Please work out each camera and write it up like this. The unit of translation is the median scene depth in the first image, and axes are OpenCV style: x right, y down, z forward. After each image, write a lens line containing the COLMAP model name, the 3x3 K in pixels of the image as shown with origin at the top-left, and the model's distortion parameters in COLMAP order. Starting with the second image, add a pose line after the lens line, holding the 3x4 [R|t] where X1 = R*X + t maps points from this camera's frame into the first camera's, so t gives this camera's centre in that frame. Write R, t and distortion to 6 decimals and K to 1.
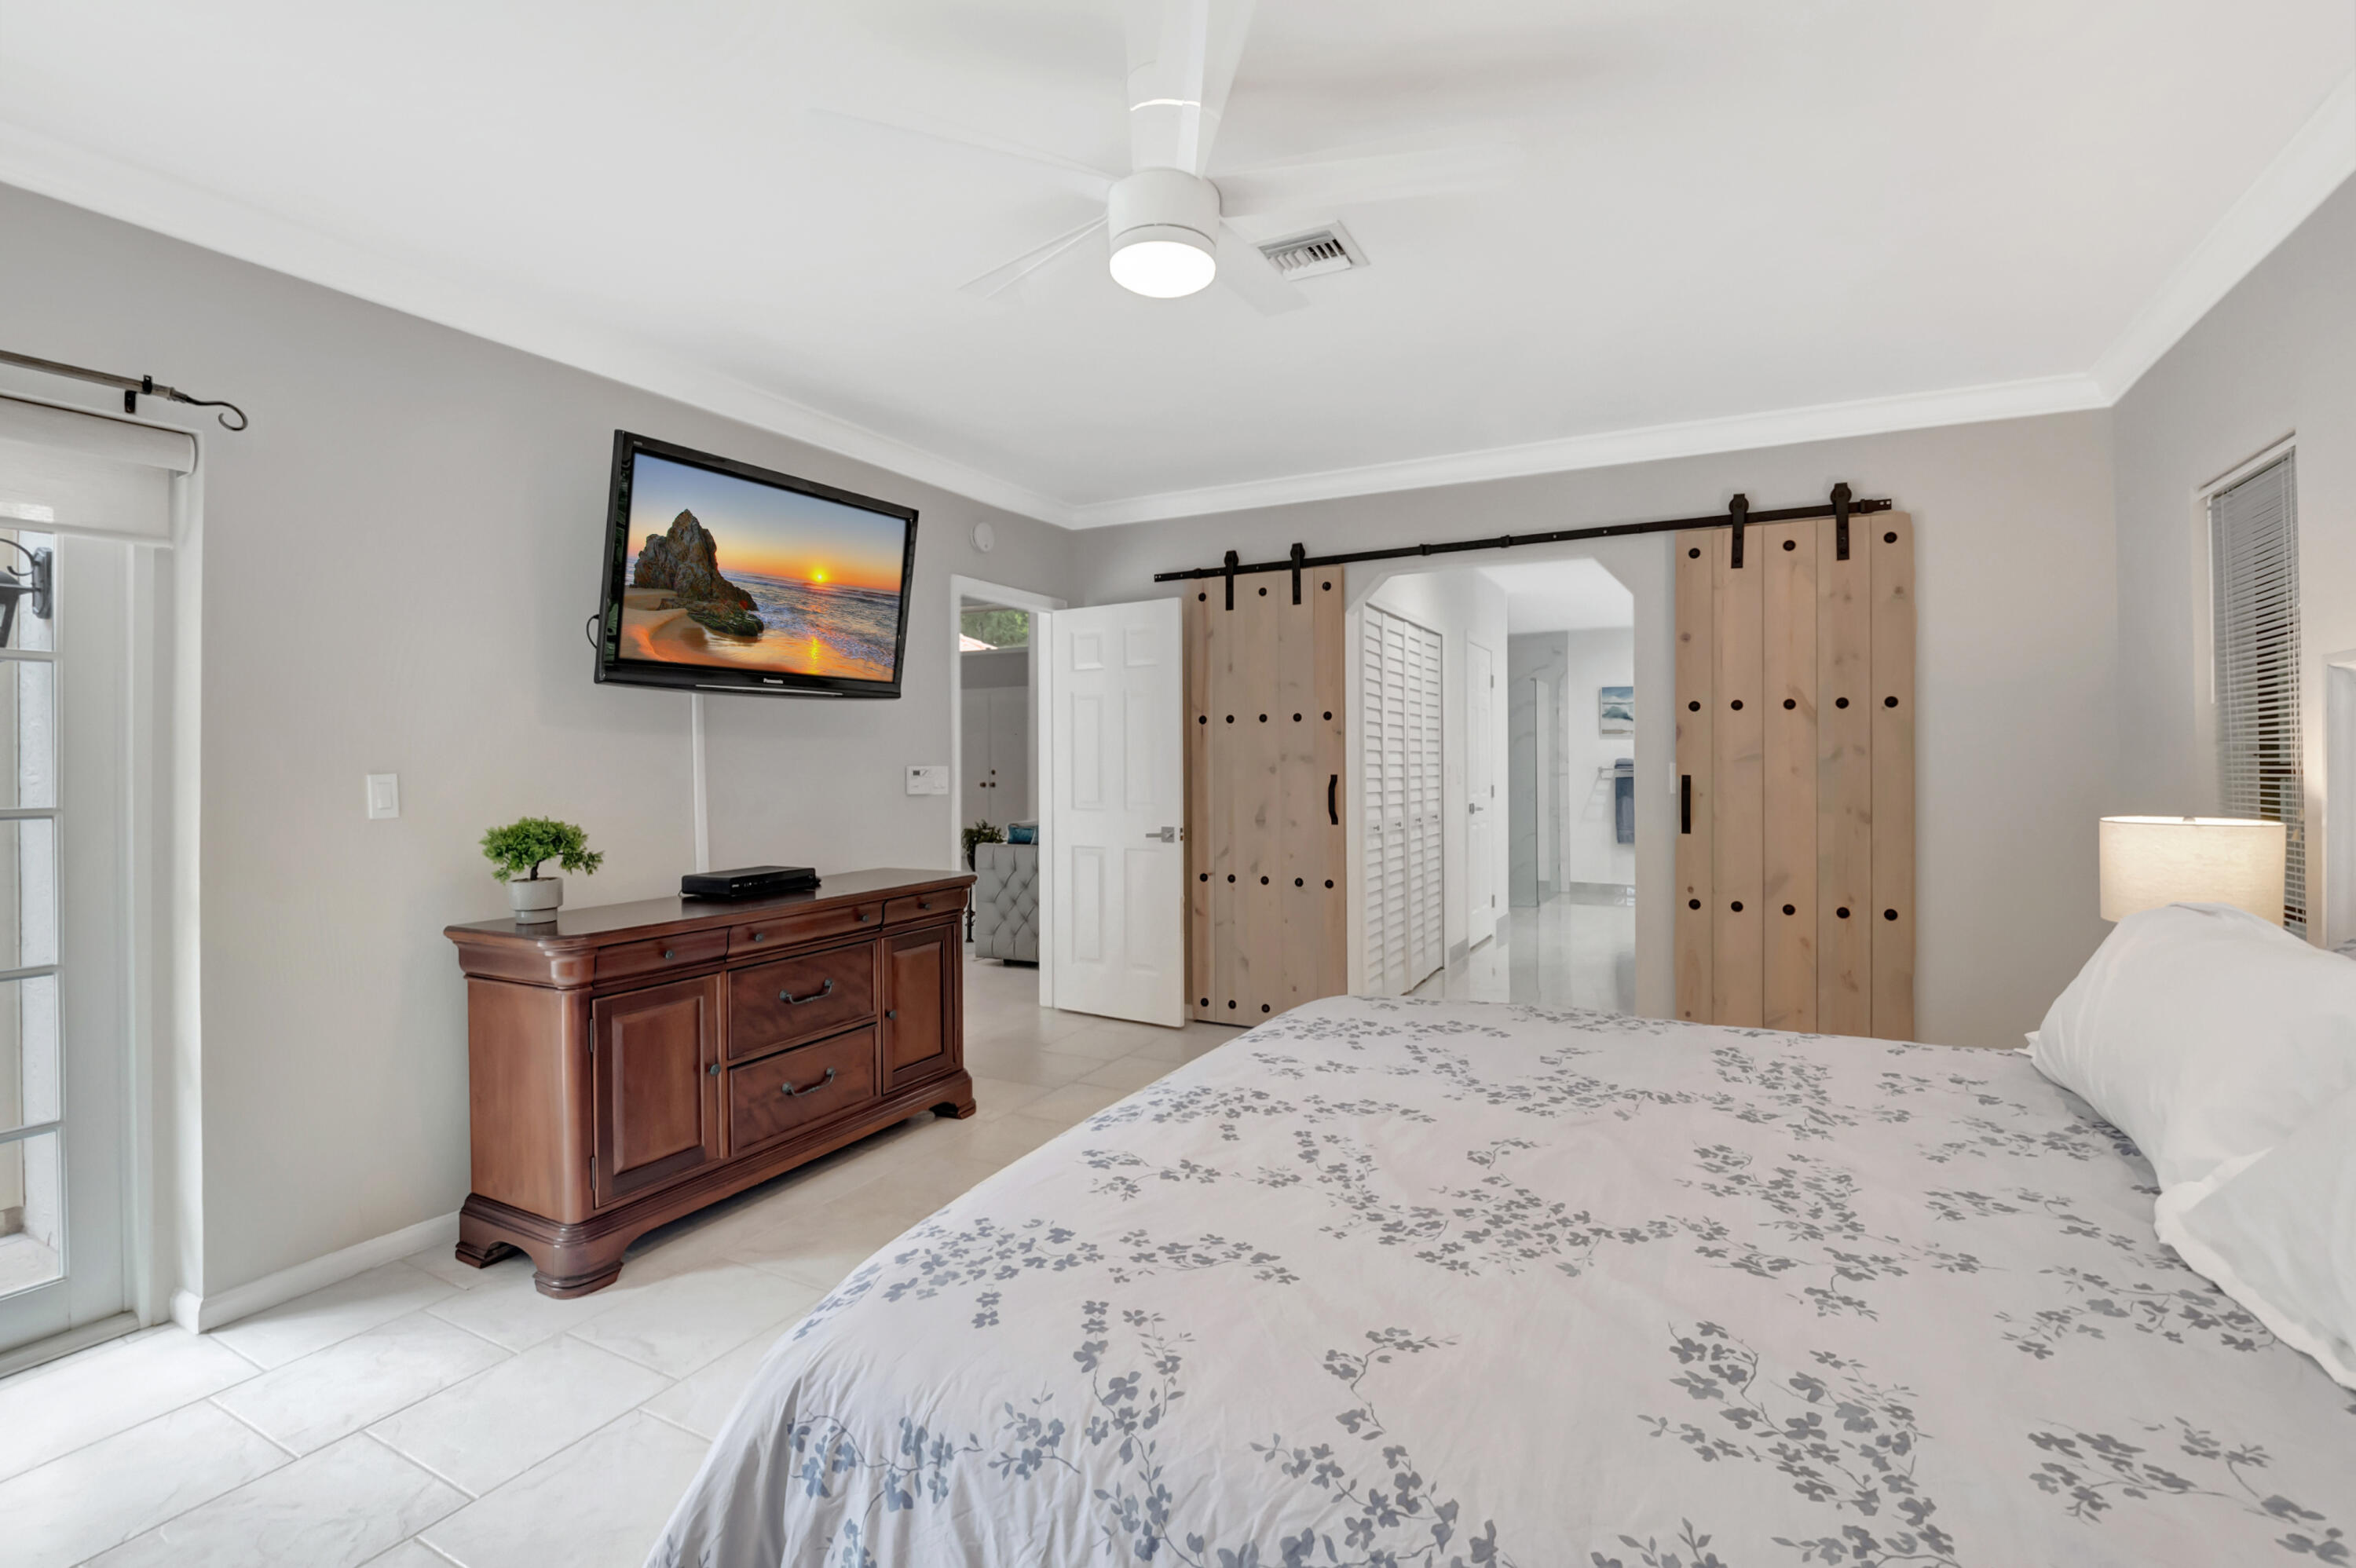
lens RADIAL K [[1026.1, 0, 1168.5], [0, 1026.1, 755.2], [0, 0, 1]] dist [-0.003420, -0.000551]
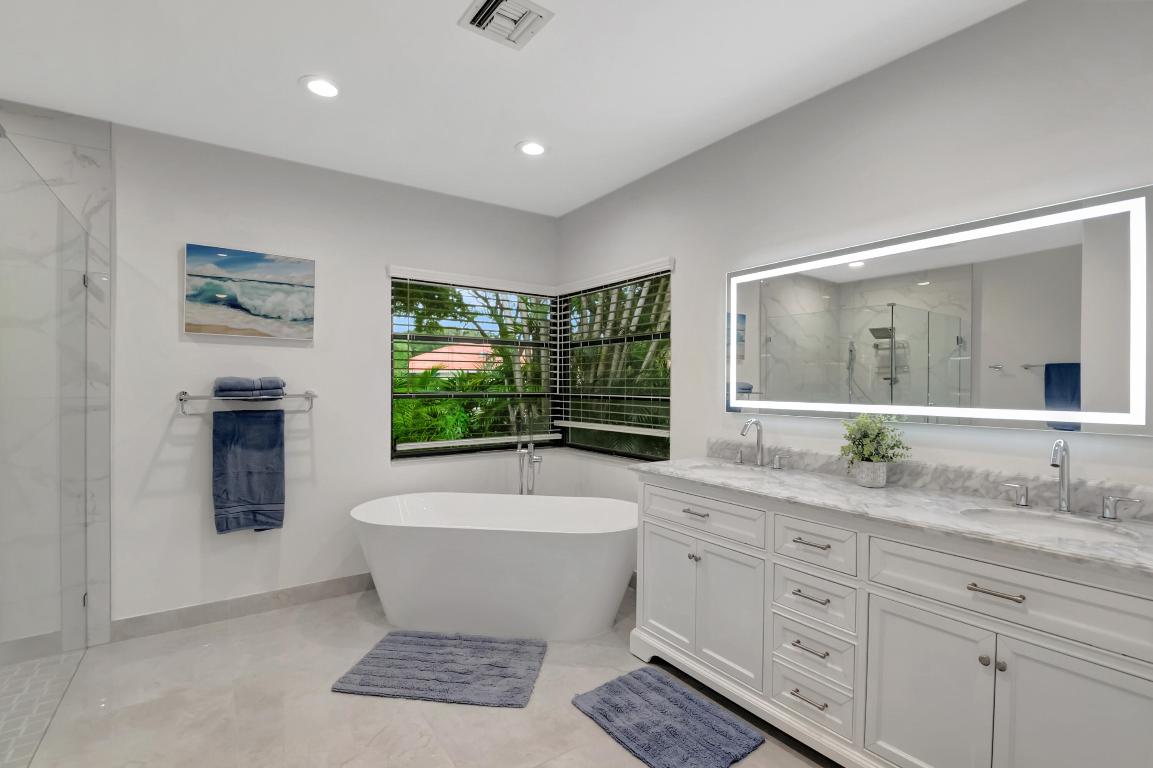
lens RADIAL K [[521.8, 0, 580.8], [0, 521.8, 373.6], [0, 0, 1]] dist [-0.016859, -0.001047]
pose [[0.433802, 0.018134, 0.900826, 0.272541], [-0.004608, 0.999829, -0.017908, 0.005233], [-0.900996, 0.003617, 0.433812, 0.704301]]
